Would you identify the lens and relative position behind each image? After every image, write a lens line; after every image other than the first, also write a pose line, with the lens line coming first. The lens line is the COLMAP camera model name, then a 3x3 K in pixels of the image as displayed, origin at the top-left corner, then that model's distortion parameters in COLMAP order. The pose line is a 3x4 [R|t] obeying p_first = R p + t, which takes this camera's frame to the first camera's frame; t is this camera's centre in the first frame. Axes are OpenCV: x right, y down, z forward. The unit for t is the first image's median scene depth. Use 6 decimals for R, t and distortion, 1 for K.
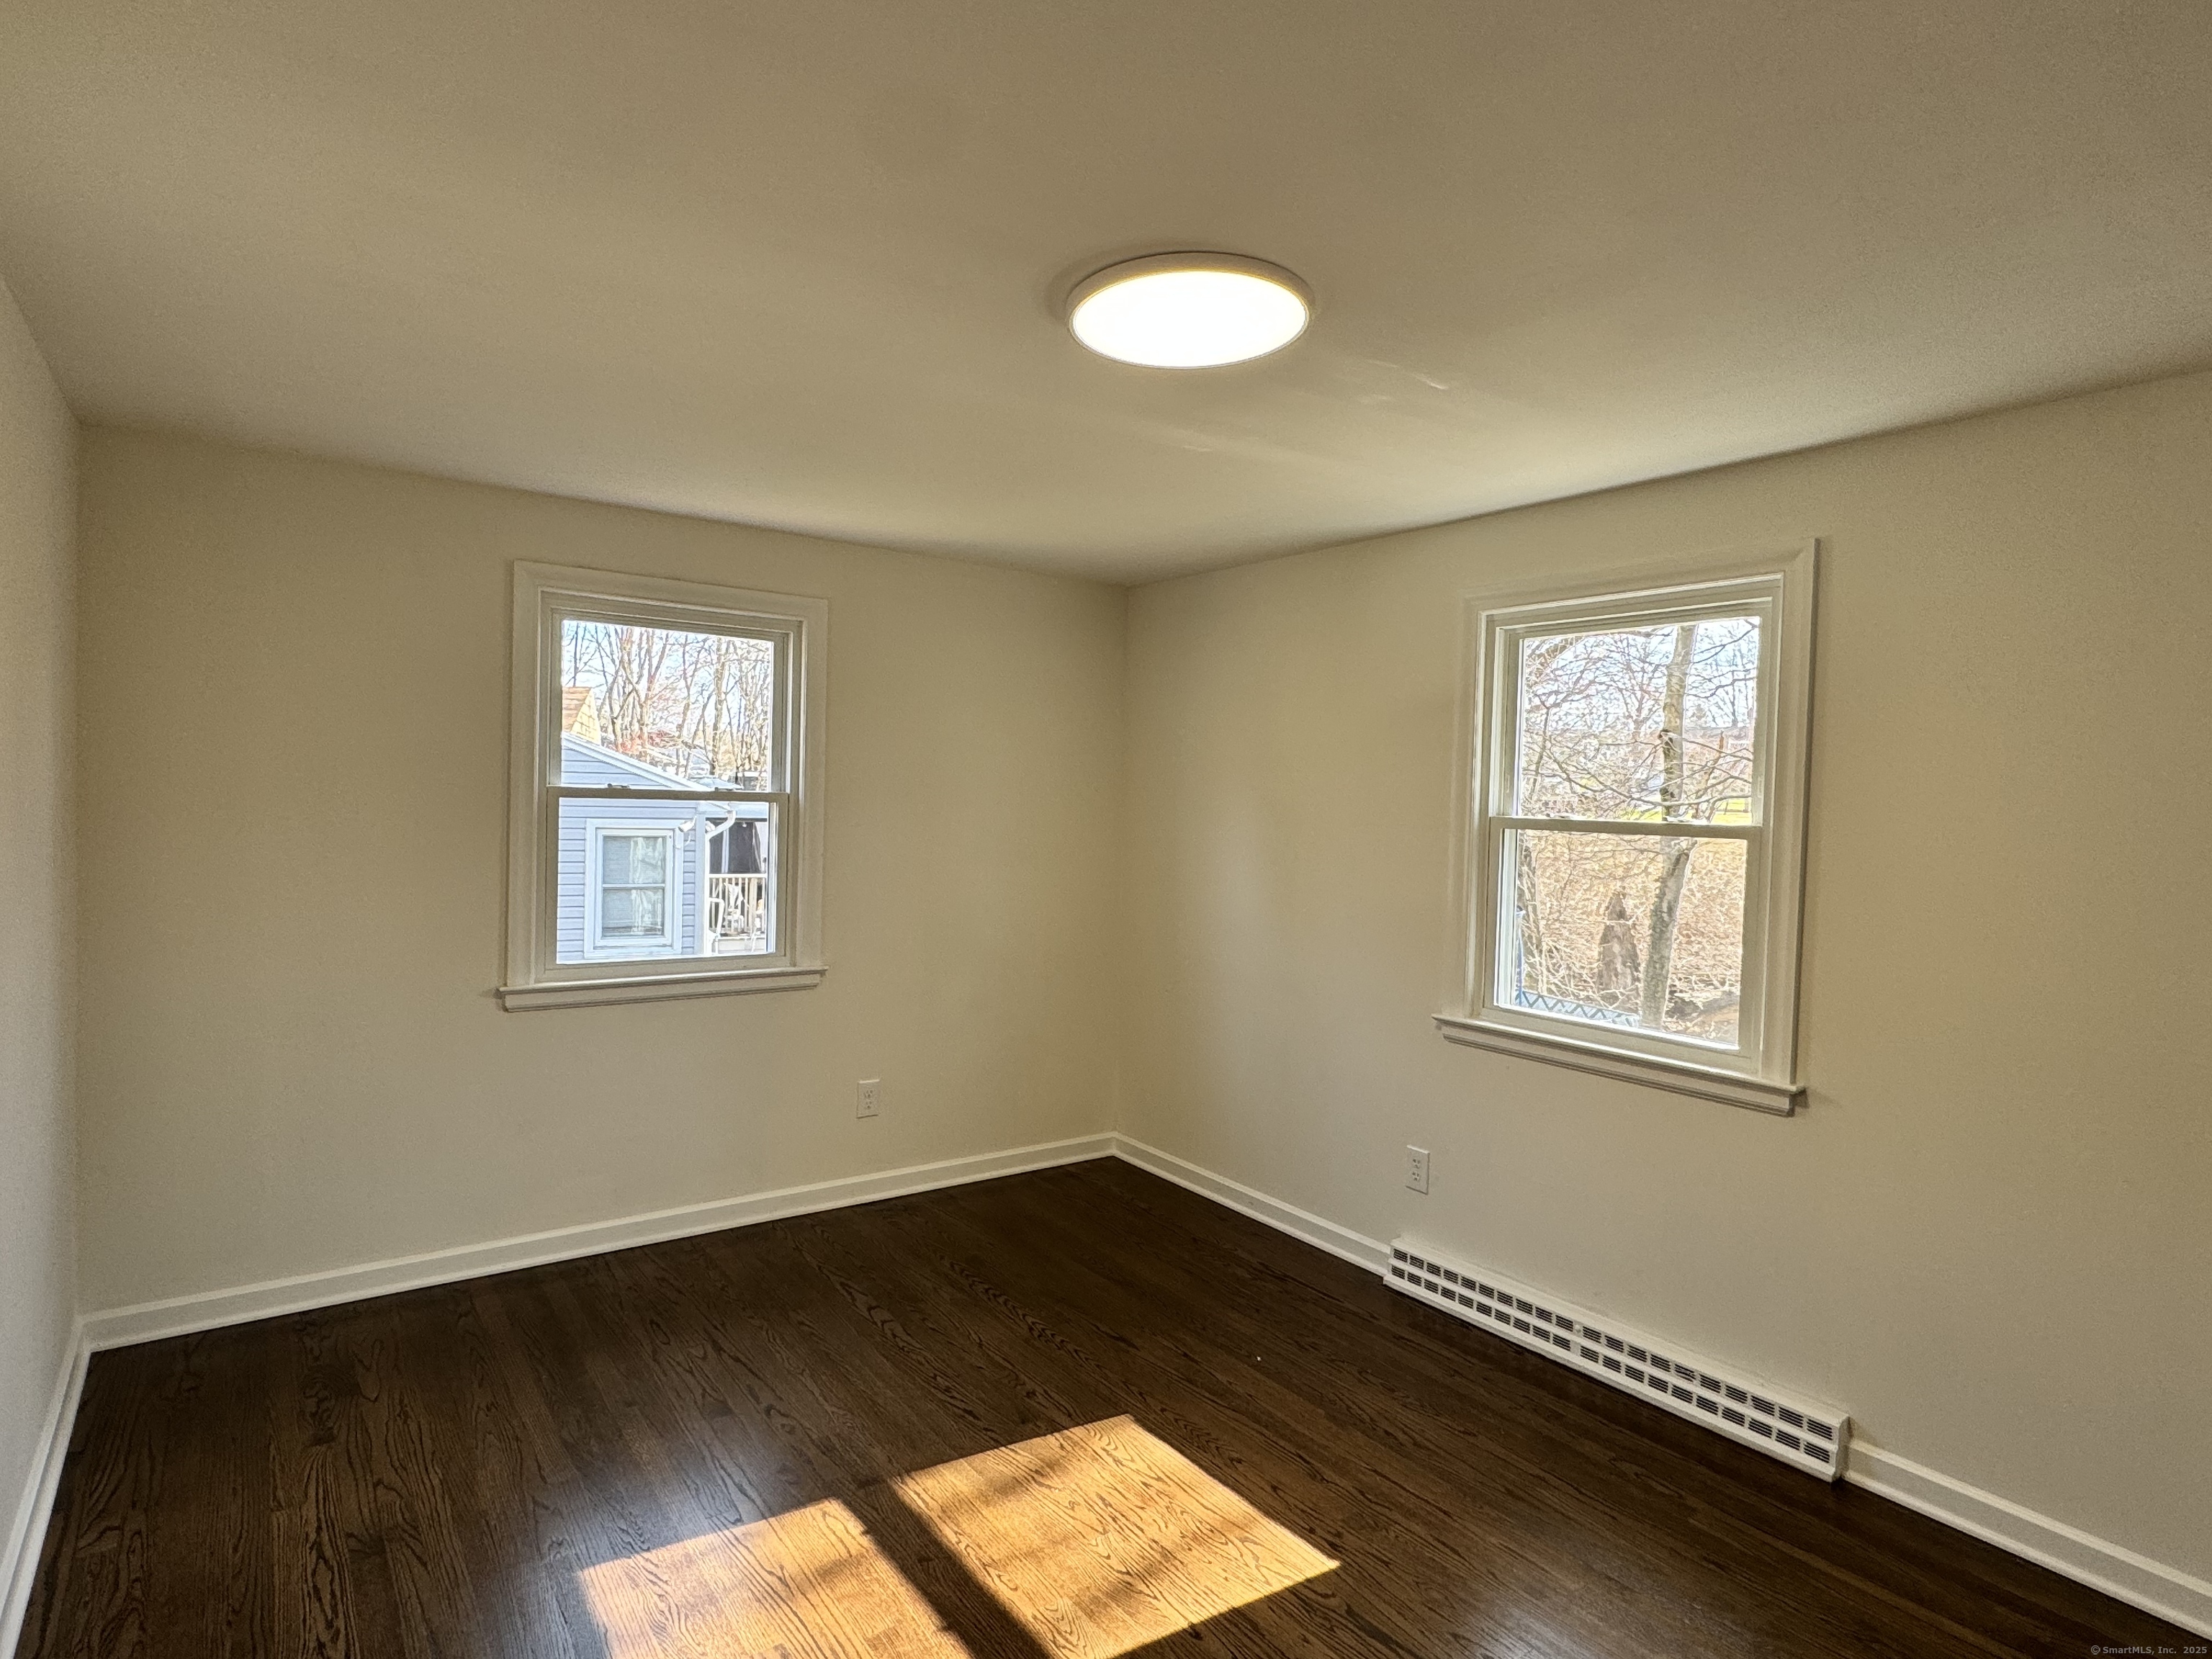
lens RADIAL K [[1184.9, 0, 1106.0], [0, 1184.9, 829.5], [0, 0, 1]] dist [-0.000662, -0.001177]
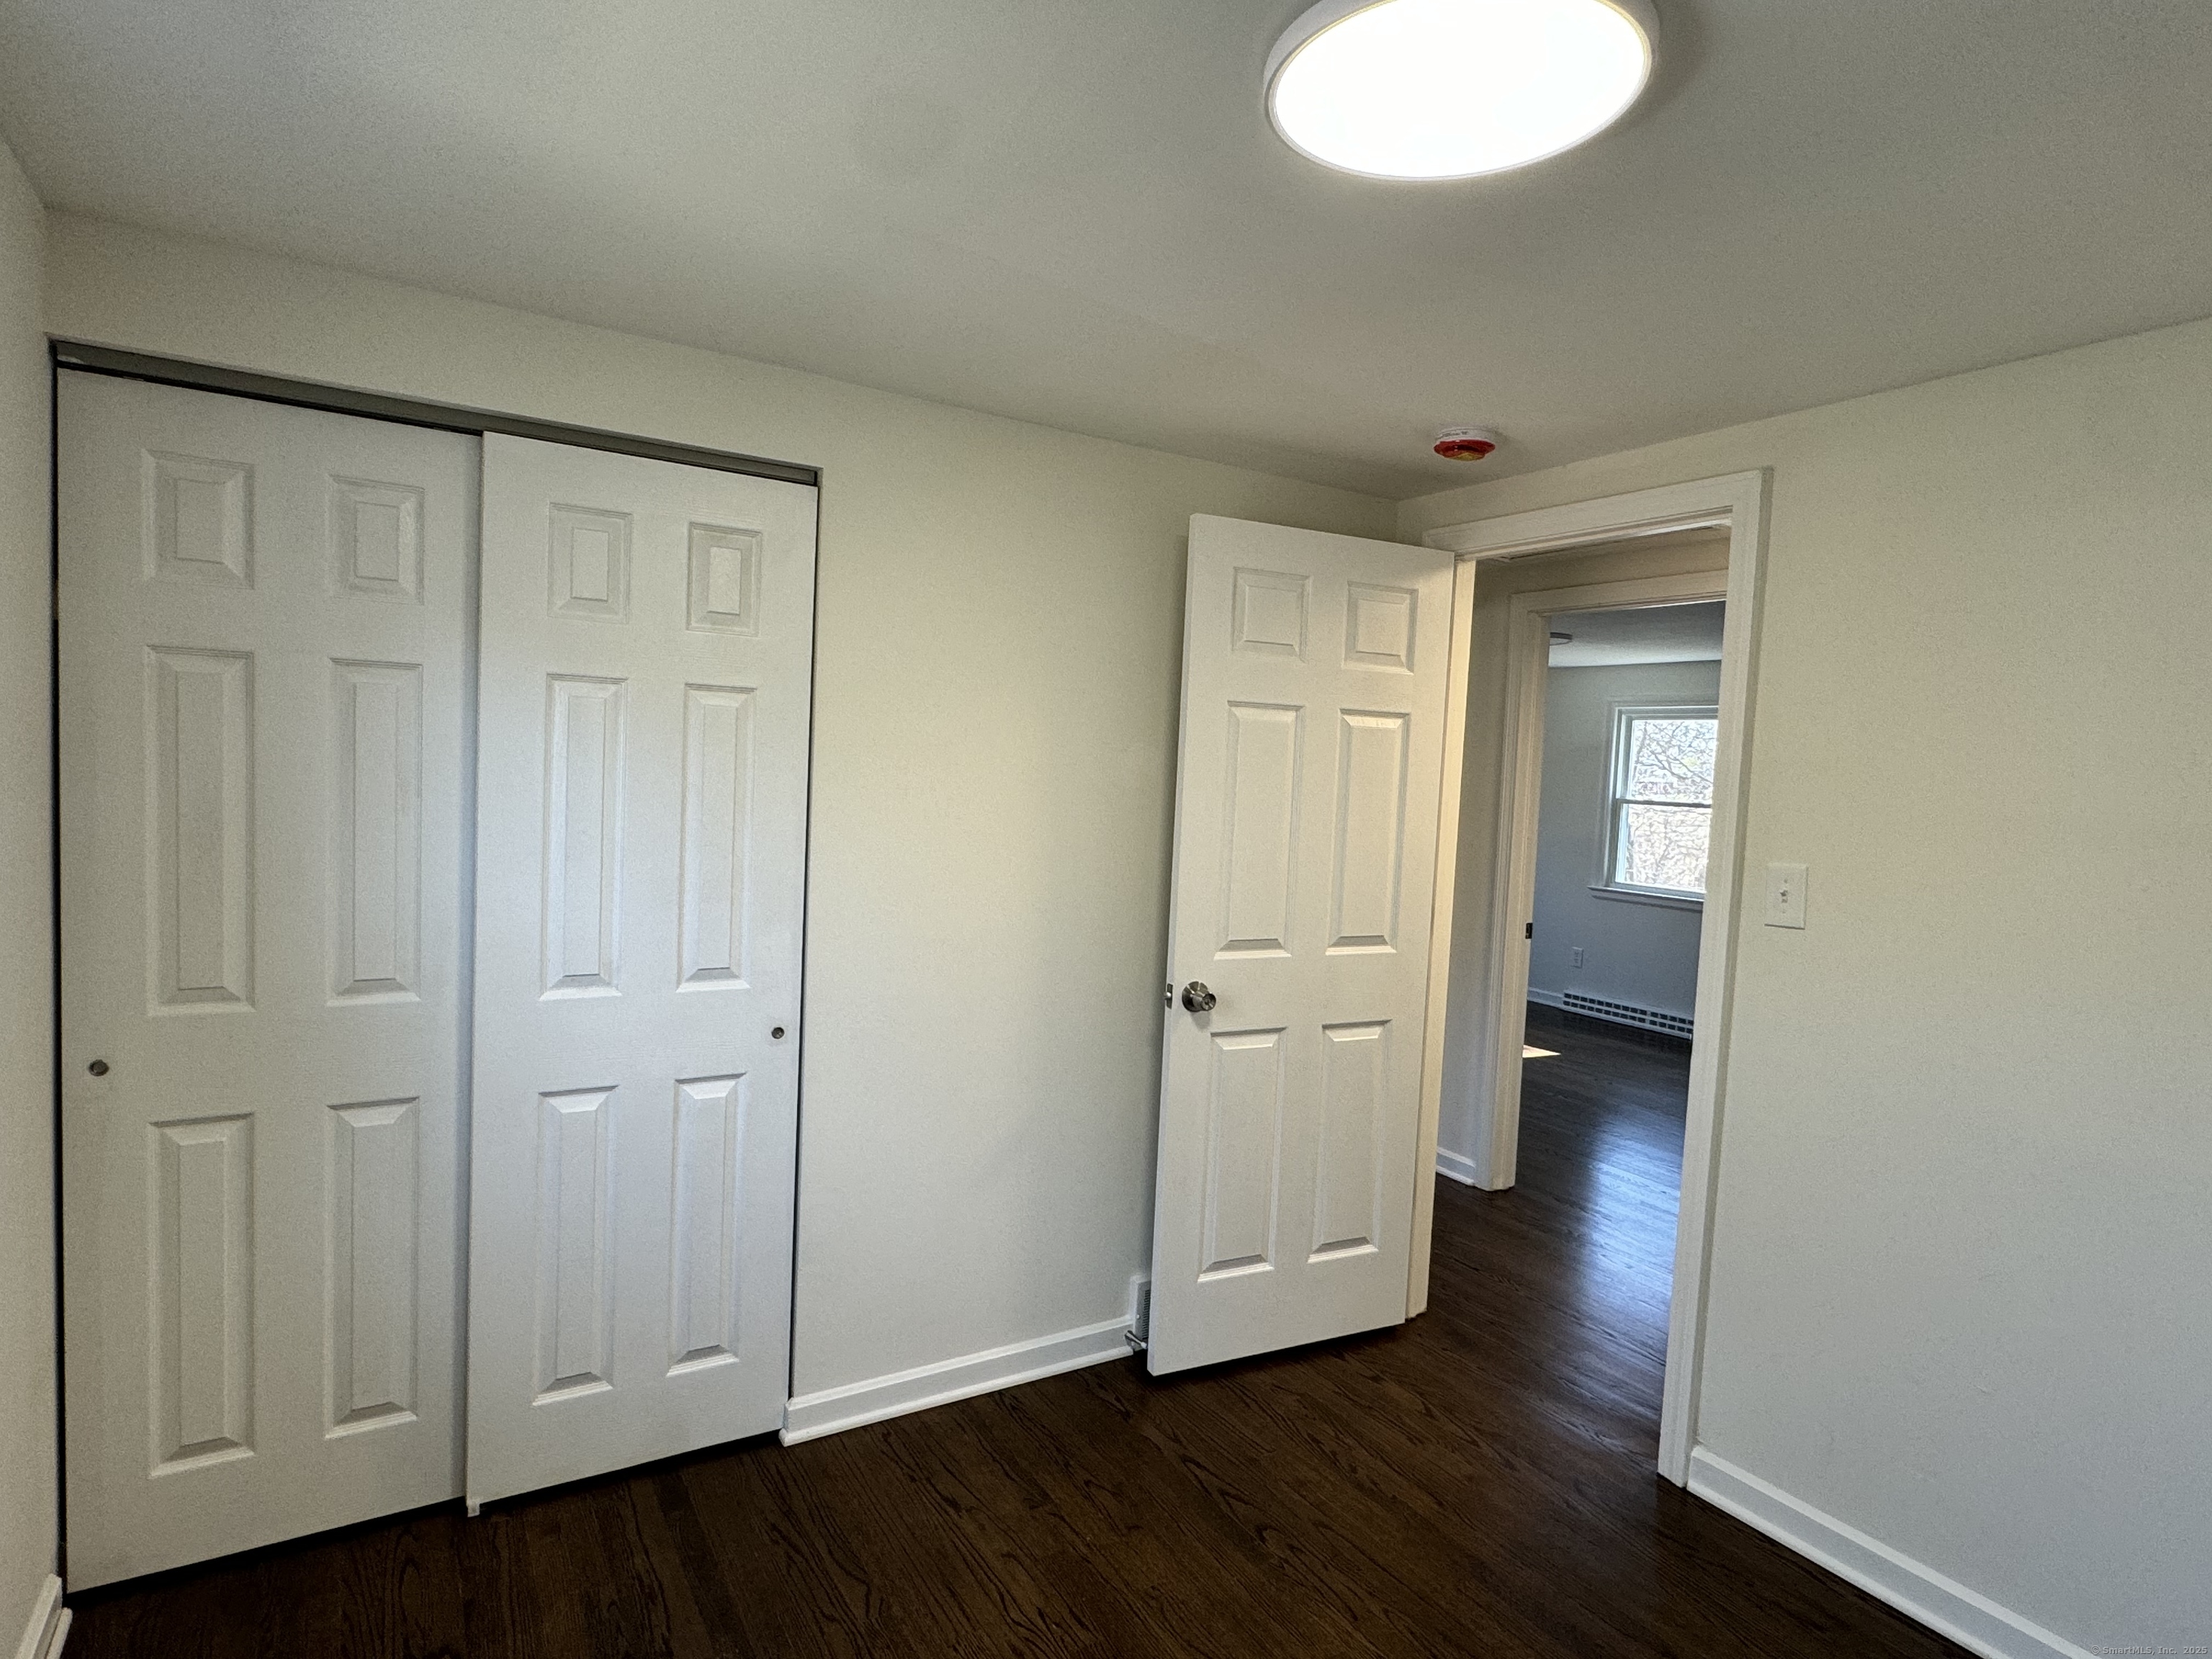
lens RADIAL K [[1184.9, 0, 1106.0], [0, 1184.9, 829.5], [0, 0, 1]] dist [-0.000662, -0.001177]
pose [[0.997271, 0.022953, -0.070176, -0.550207], [-0.021090, 0.999408, 0.027175, 0.008384], [0.070758, -0.025620, 0.997164, -1.493887]]
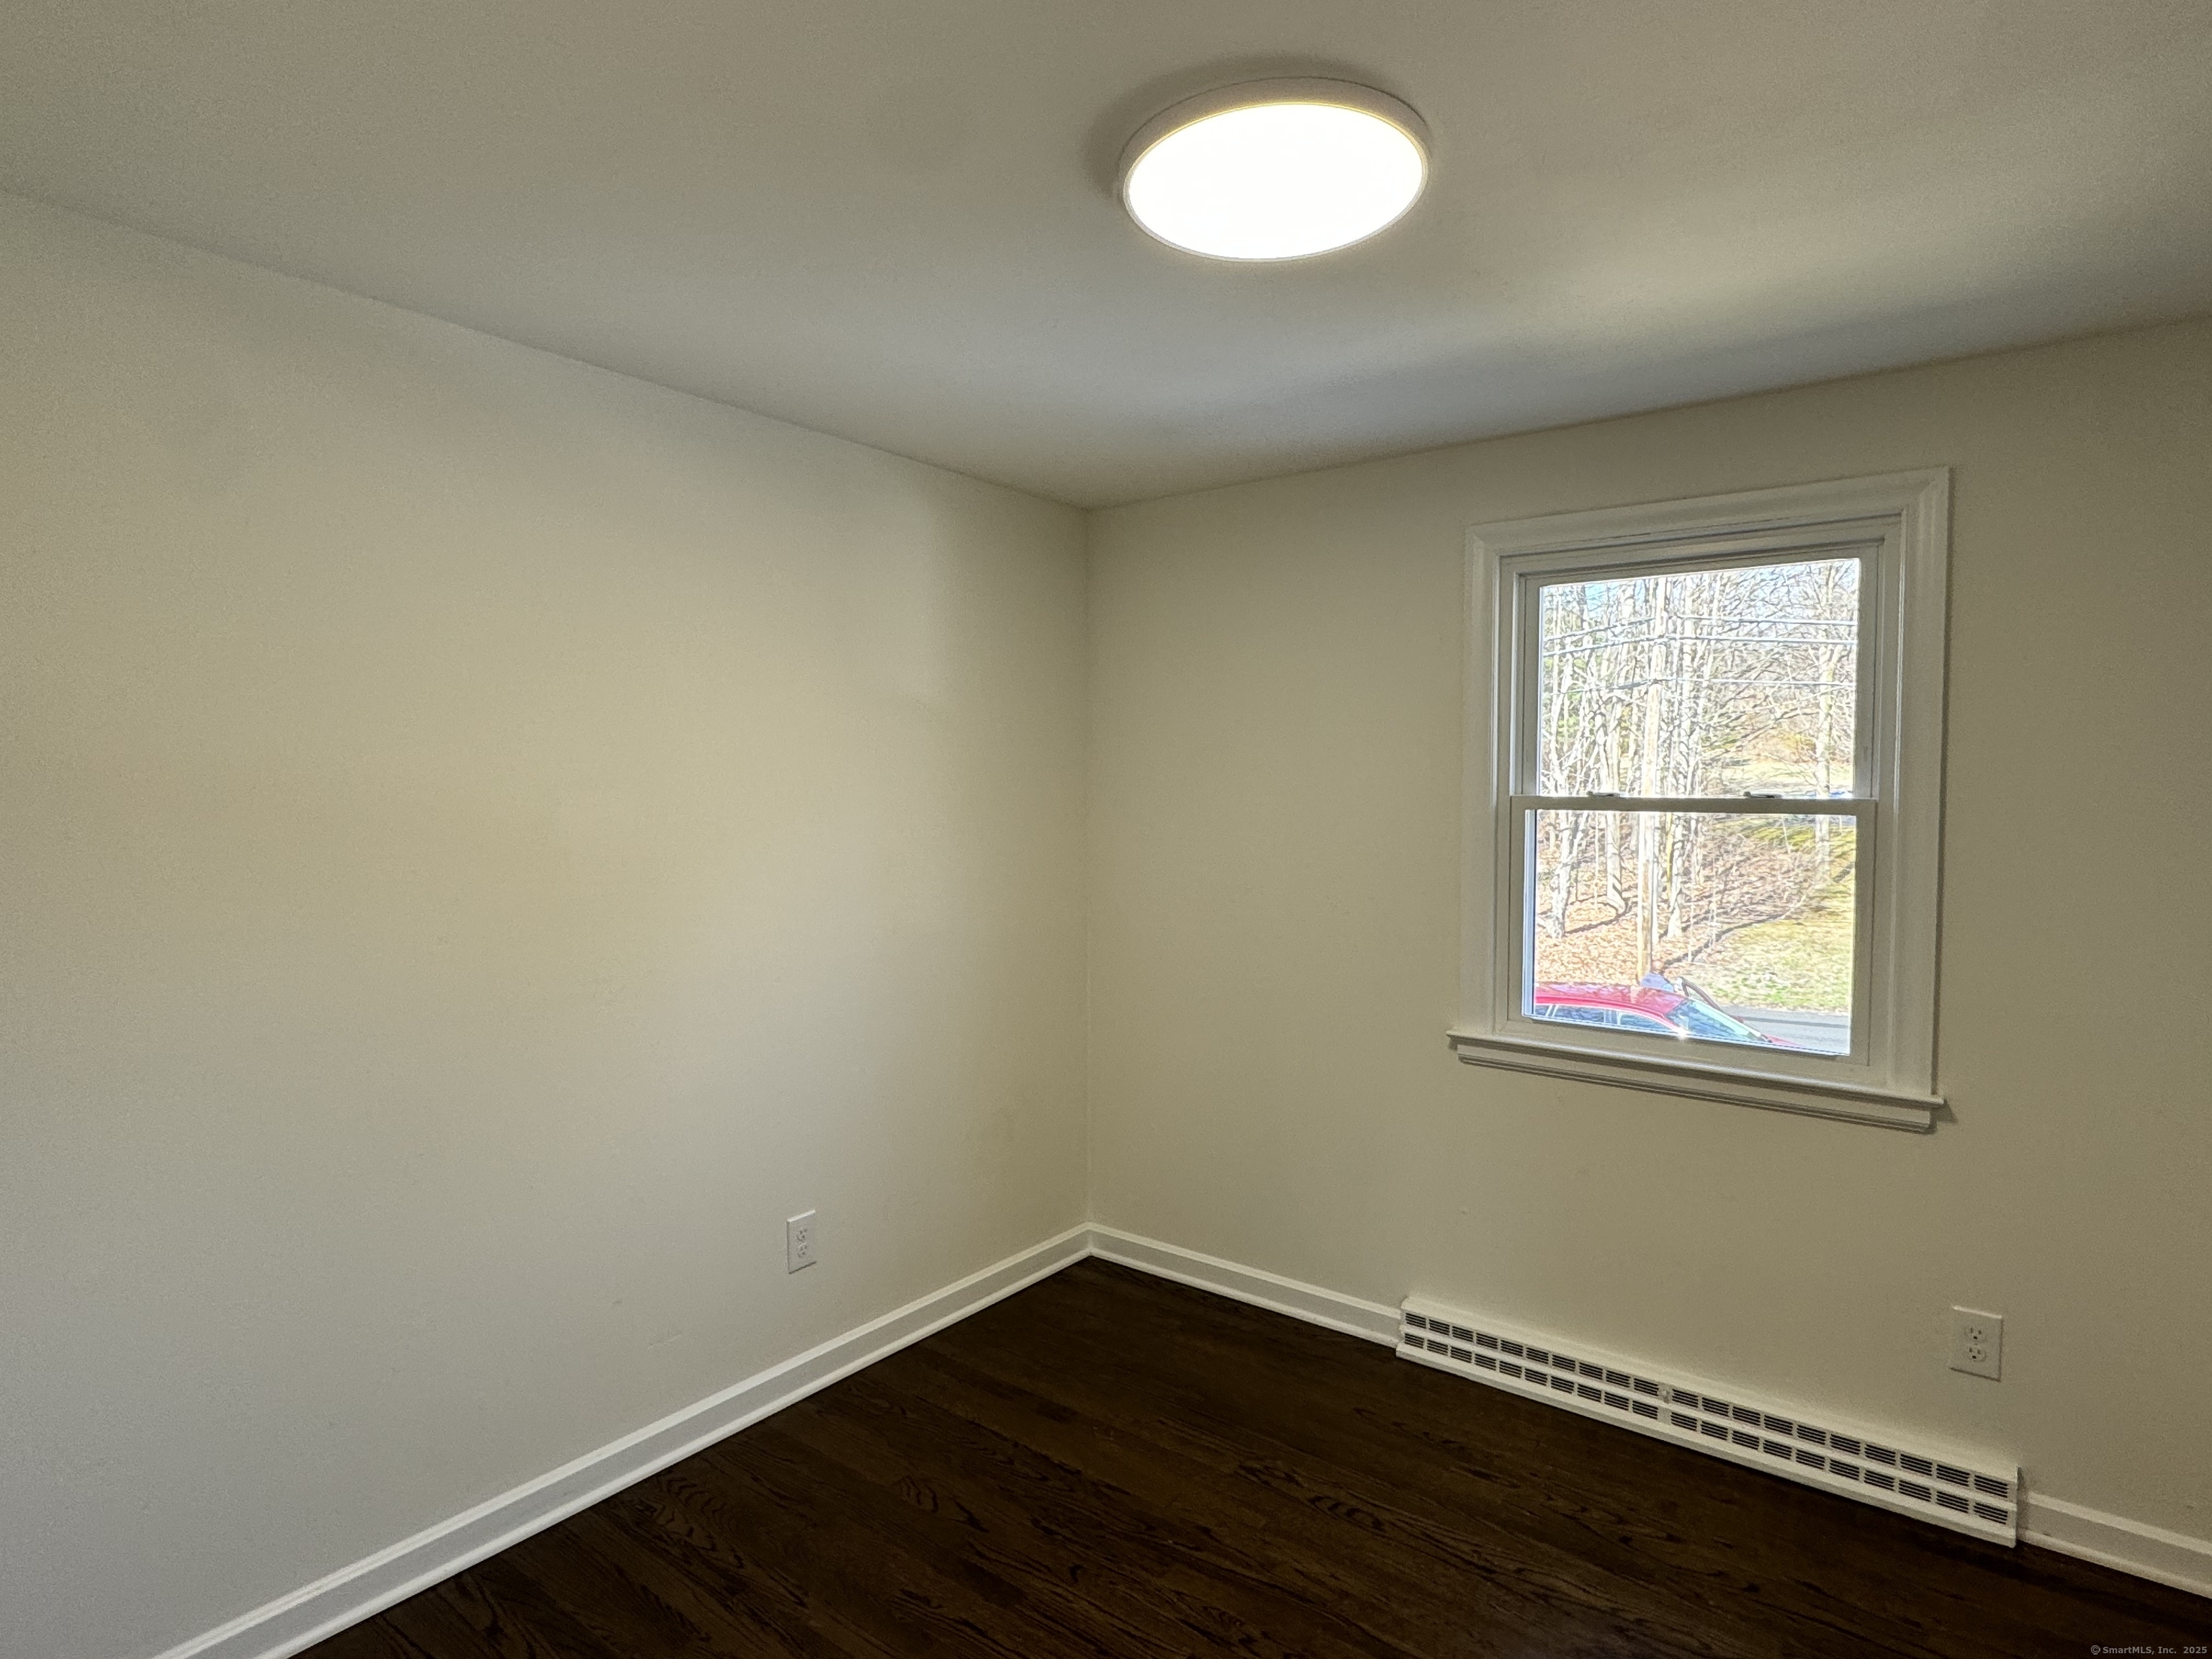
lens RADIAL K [[1184.9, 0, 1106.0], [0, 1184.9, 829.5], [0, 0, 1]] dist [-0.000662, -0.001177]
pose [[0.958849, -0.035638, 0.281669, -0.221893], [0.031658, 0.999324, 0.018667, -0.014144], [-0.282144, -0.008982, 0.959330, 0.304674]]
